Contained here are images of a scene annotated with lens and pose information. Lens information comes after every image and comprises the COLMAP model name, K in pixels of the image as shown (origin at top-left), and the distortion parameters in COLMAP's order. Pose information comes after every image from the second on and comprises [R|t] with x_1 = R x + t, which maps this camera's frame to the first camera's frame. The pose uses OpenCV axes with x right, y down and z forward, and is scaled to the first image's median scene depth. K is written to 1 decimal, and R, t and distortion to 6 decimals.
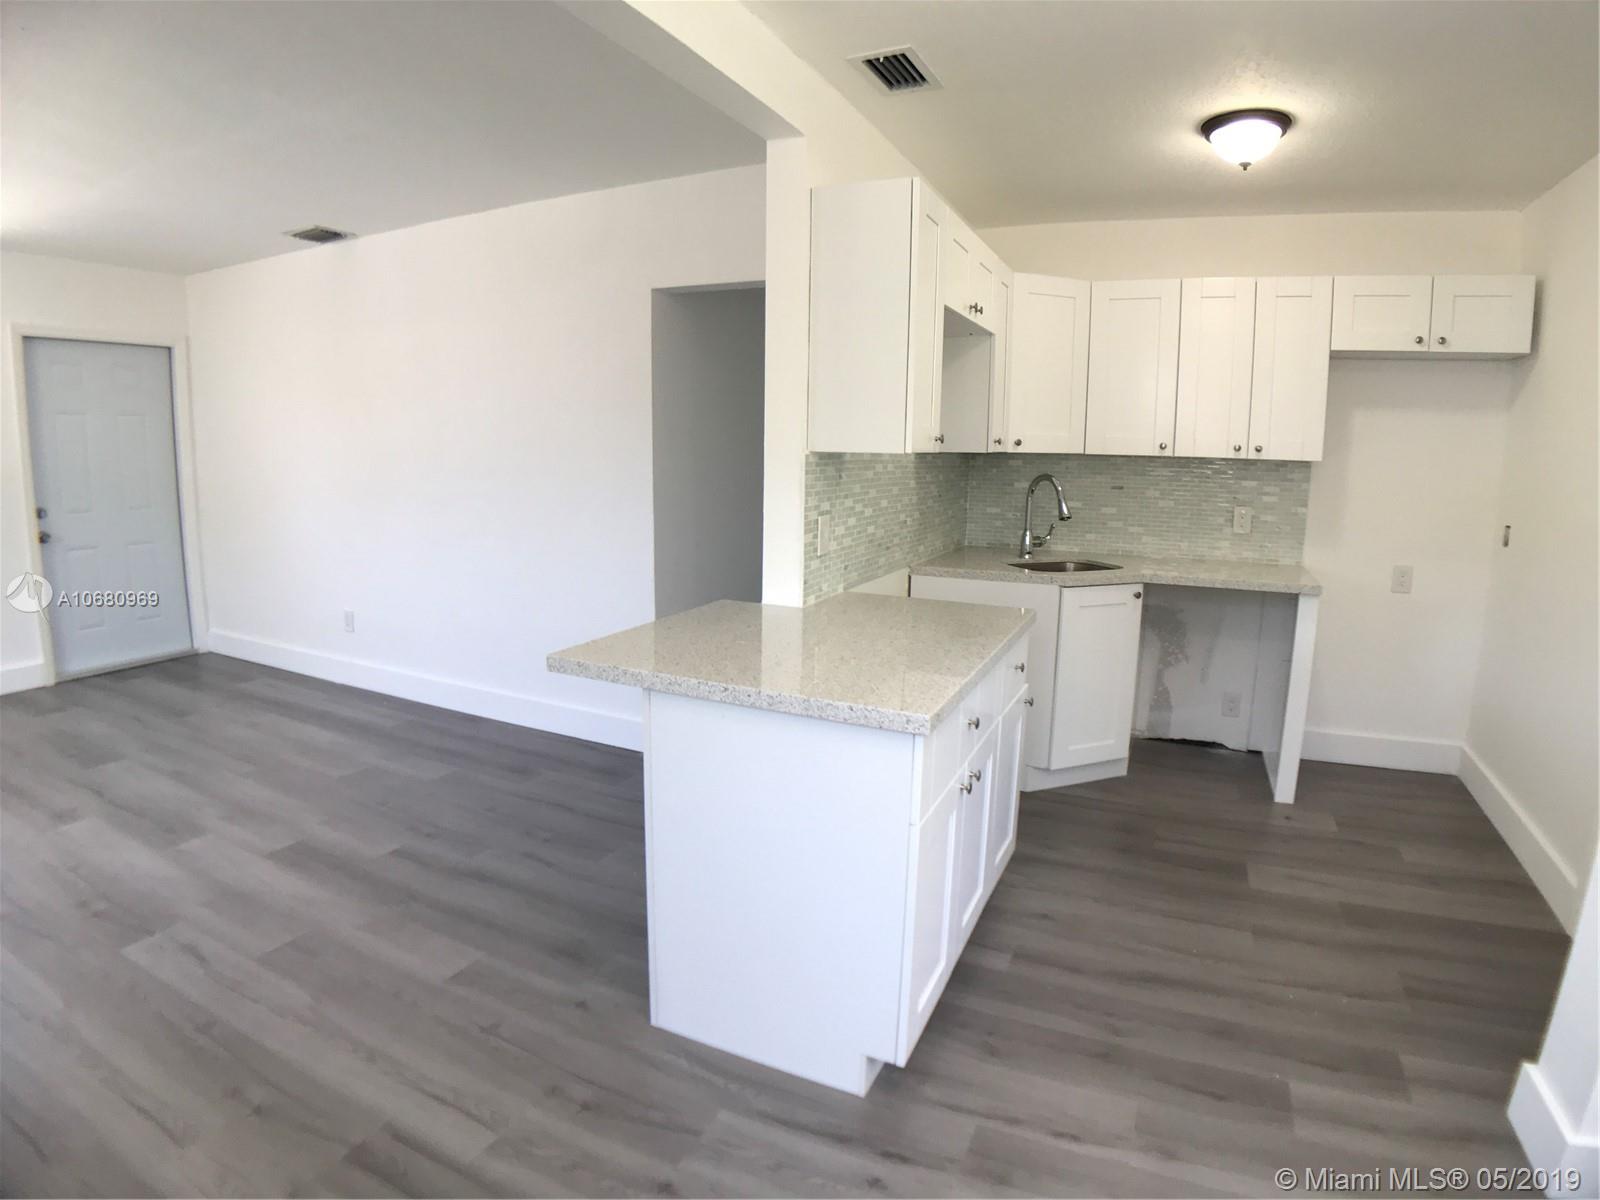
lens RADIAL K [[862.2, 0, 806.7], [0, 862.2, 603.7], [0, 0, 1]] dist [-0.123287, 0.016735]
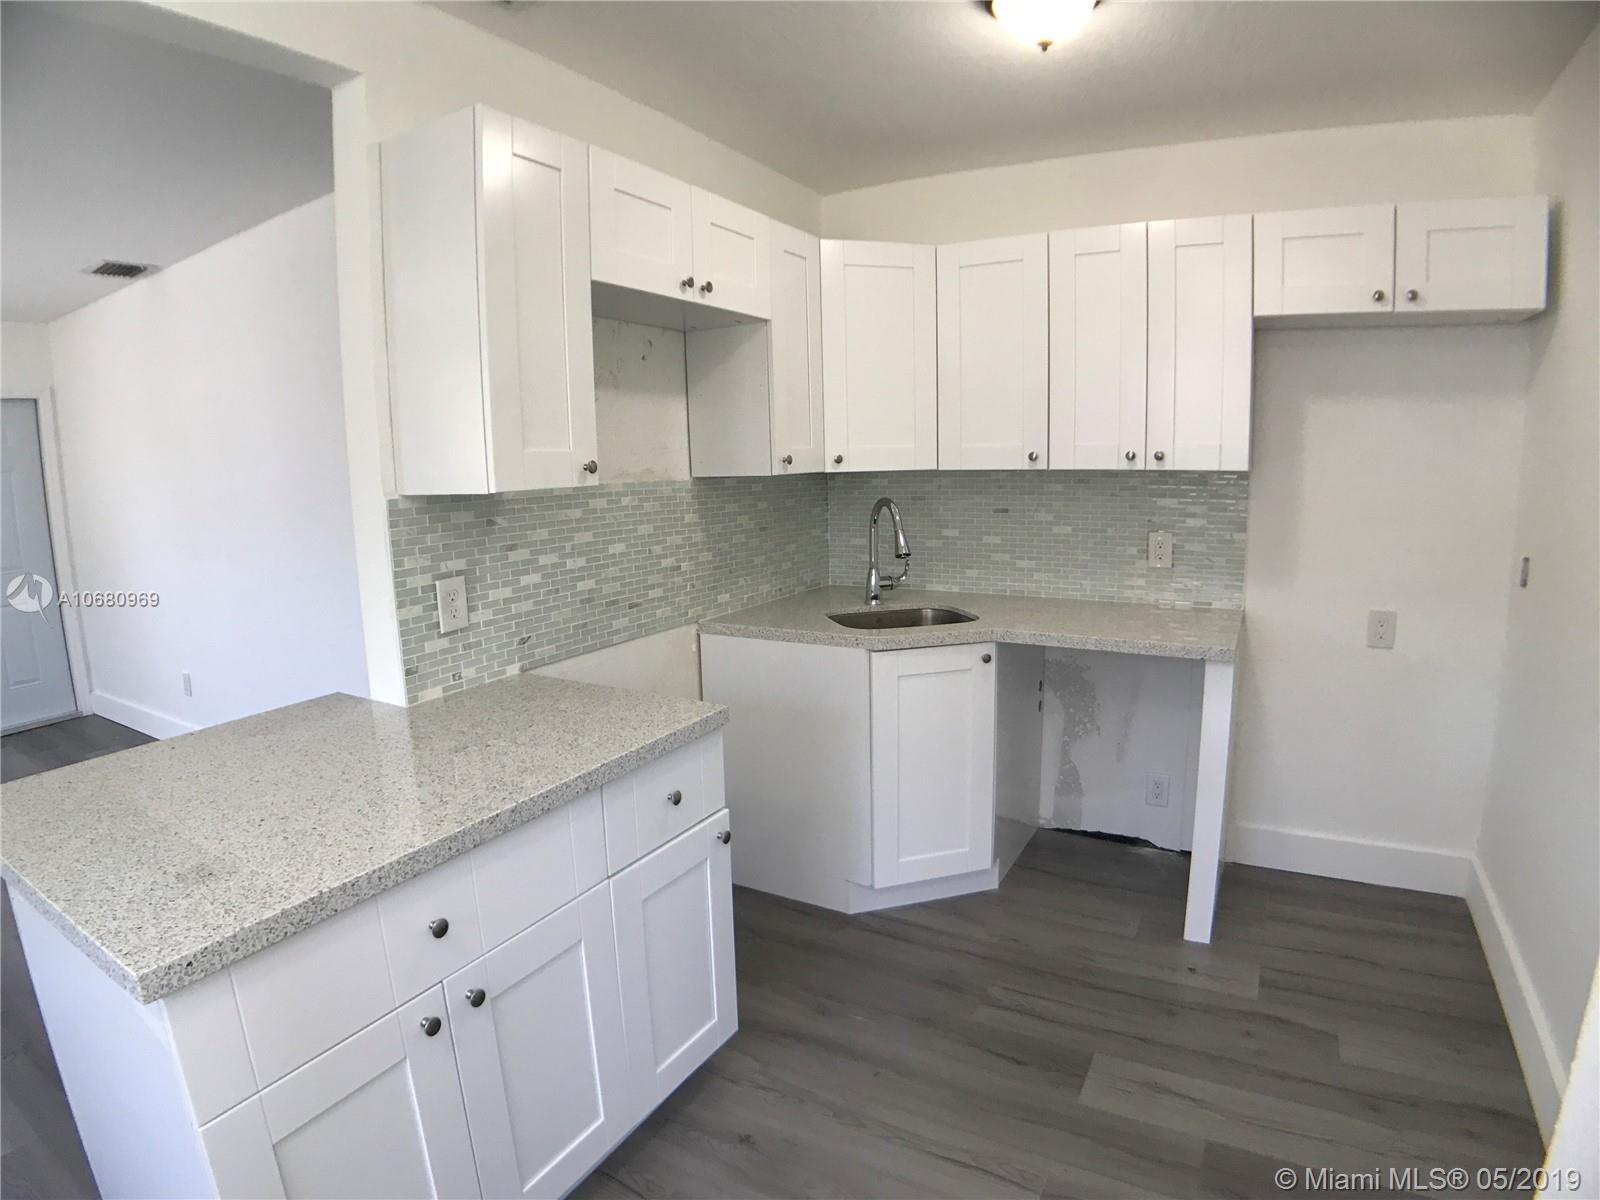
lens RADIAL K [[906.8, 0, 800.0], [0, 906.8, 600.0], [0, 0, 1]] dist [-0.079879, -0.000437]
pose [[0.998128, -0.011060, -0.060154, 0.266122], [0.010160, 0.999832, -0.015240, -0.050514], [0.060312, 0.014601, 0.998073, 0.185270]]
